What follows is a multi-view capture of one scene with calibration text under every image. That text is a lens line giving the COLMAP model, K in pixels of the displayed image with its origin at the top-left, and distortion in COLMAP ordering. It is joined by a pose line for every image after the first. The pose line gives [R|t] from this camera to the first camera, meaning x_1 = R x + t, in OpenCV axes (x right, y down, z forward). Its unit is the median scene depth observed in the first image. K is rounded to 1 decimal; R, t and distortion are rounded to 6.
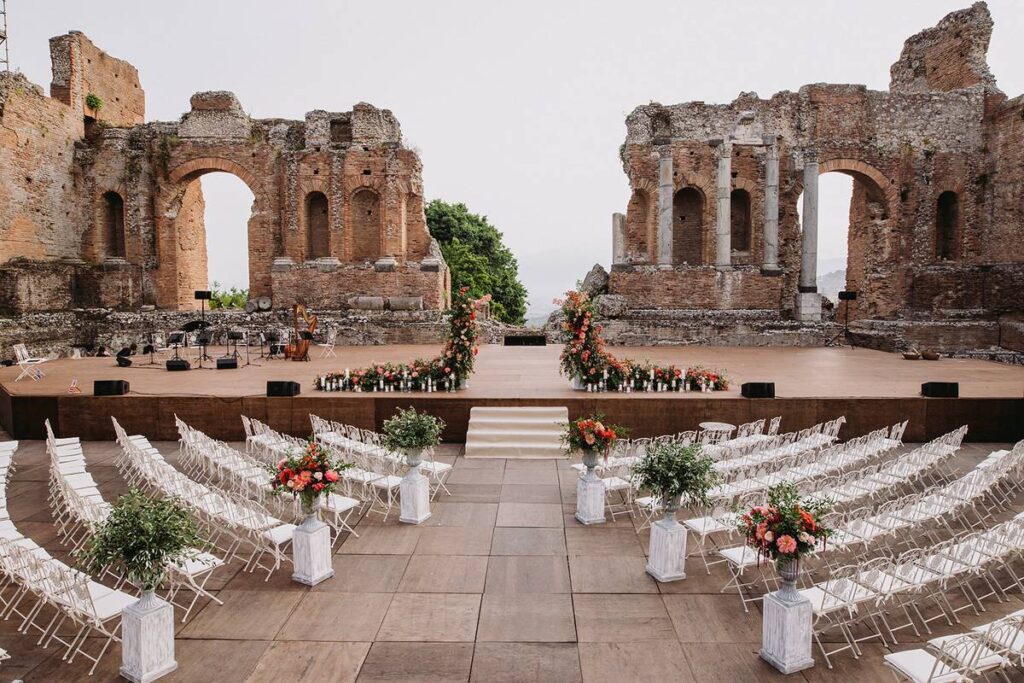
lens RADIAL K [[534.4, 0, 512.8], [0, 534.4, 344.2], [0, 0, 1]] dist [-0.026459, 0.001604]
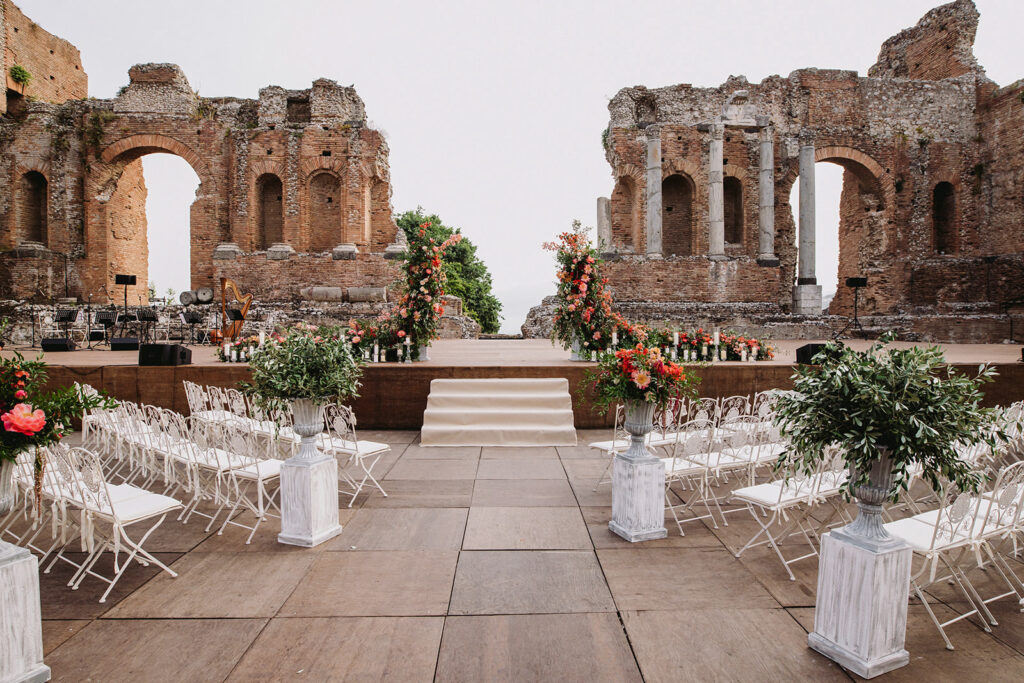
lens RADIAL K [[534.4, 0, 514.6], [0, 534.4, 336.6], [0, 0, 1]] dist [-0.026459, 0.001604]
pose [[0.998668, -0.000987, 0.051578, -0.001746], [0.003474, 0.998834, -0.048143, 0.033930], [-0.051470, 0.048258, 0.997508, 0.099831]]
